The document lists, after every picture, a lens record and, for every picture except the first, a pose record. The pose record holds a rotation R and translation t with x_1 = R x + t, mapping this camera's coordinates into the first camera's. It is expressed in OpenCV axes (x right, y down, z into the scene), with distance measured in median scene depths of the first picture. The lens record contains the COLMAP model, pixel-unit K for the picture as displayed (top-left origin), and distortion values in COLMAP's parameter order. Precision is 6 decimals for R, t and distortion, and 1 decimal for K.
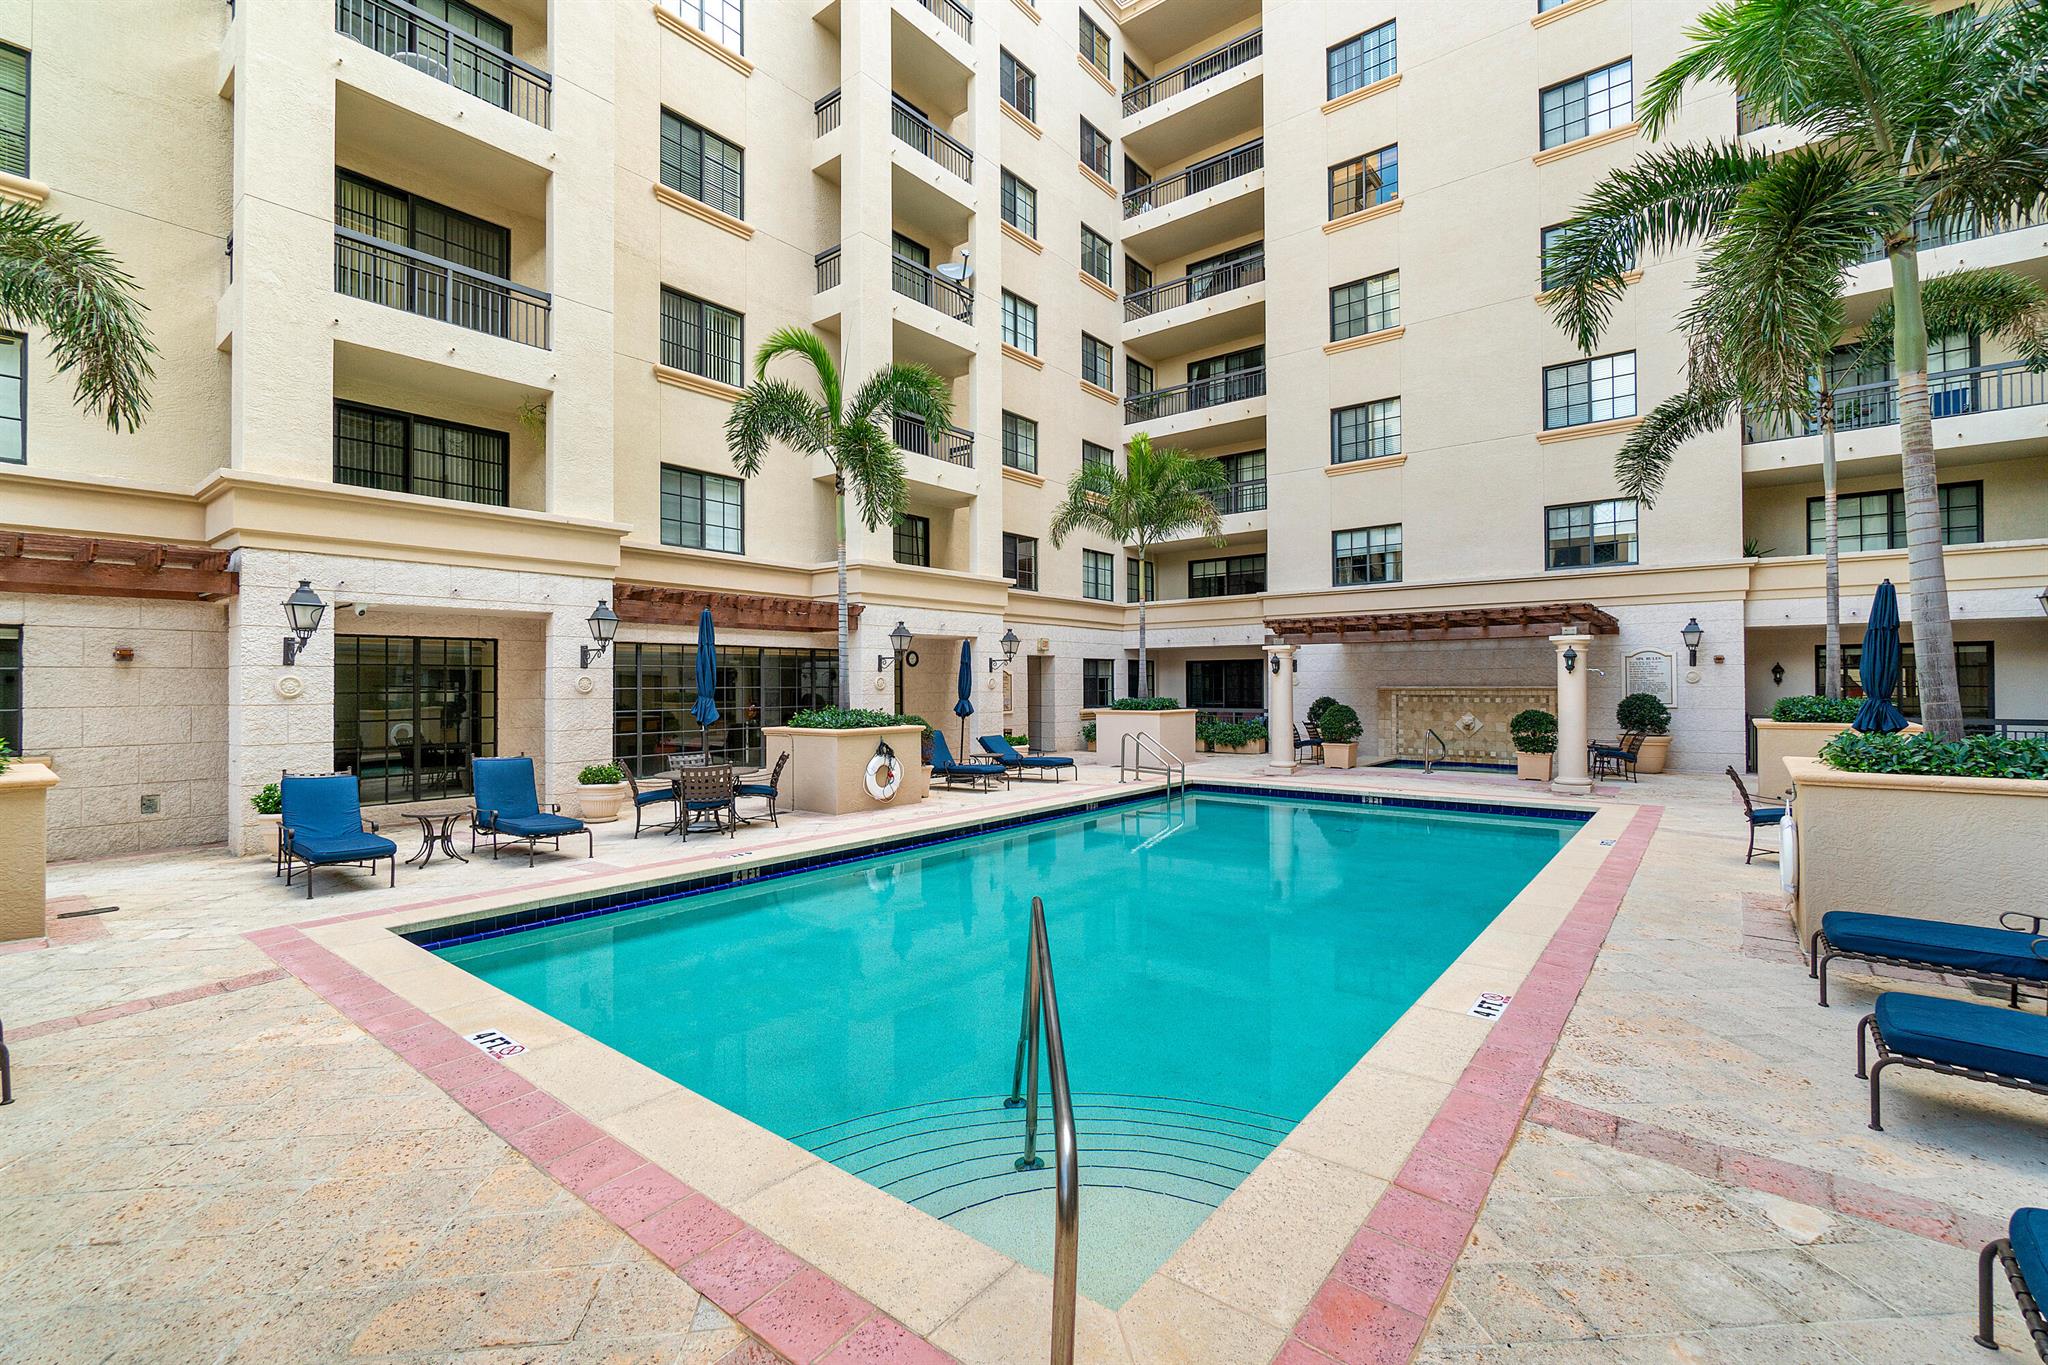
lens RADIAL K [[887.6, 0, 1006.4], [0, 887.6, 683.1], [0, 0, 1]] dist [-0.004263, 0.001584]
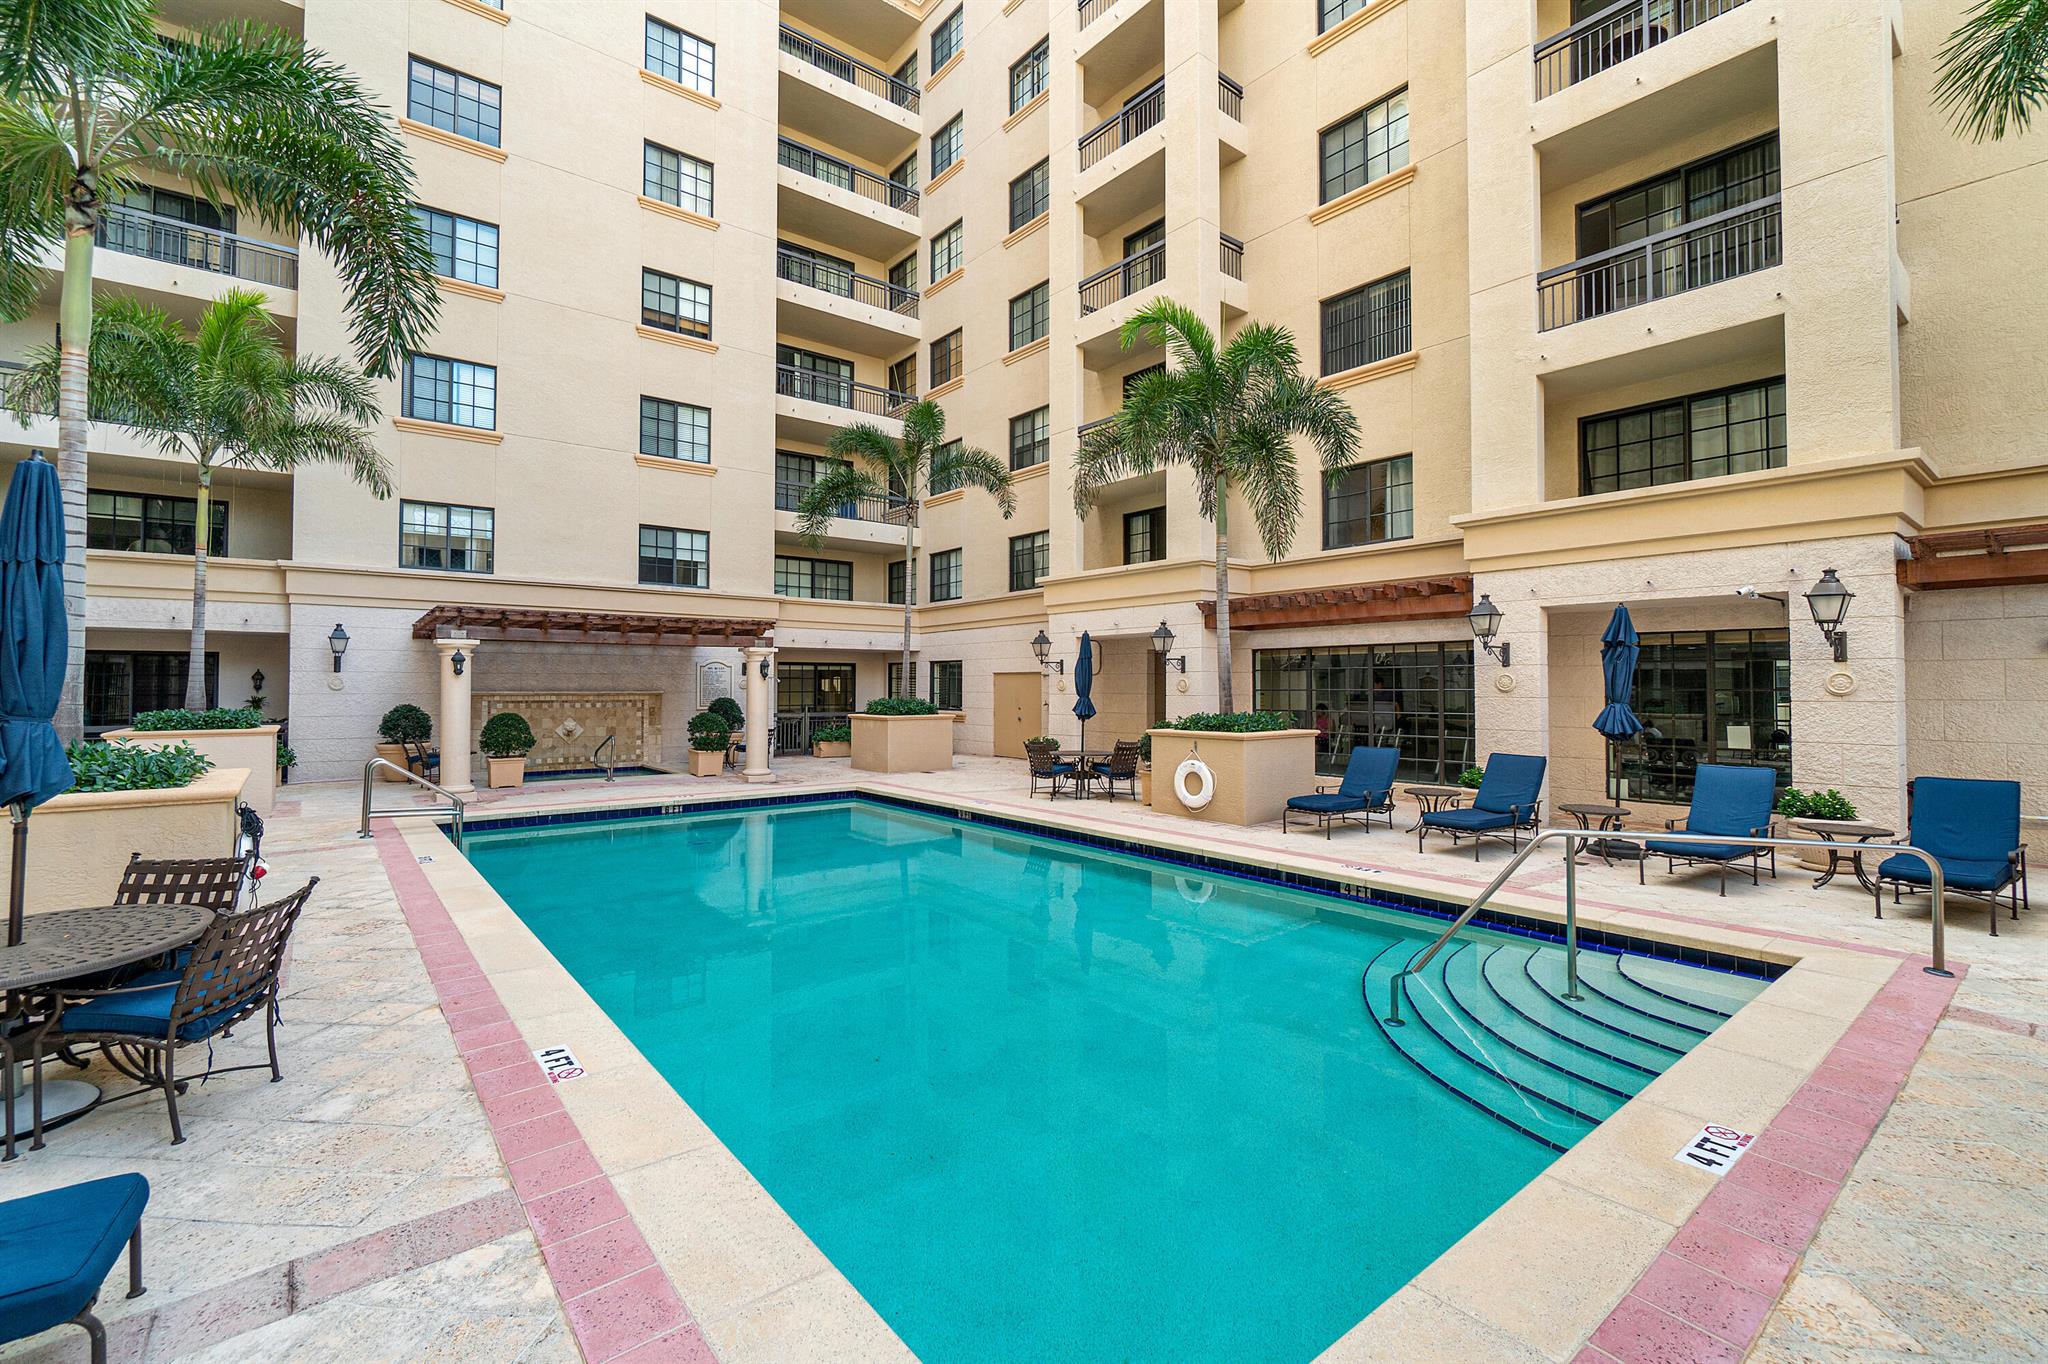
lens RADIAL K [[887.6, 0, 1008.2], [0, 887.6, 672.1], [0, 0, 1]] dist [-0.004263, 0.001584]
pose [[0.215048, 0.021794, 0.976360, -0.351253], [-0.001846, 0.999758, -0.021910, 0.003087], [-0.976602, 0.002909, 0.215037, 0.343344]]
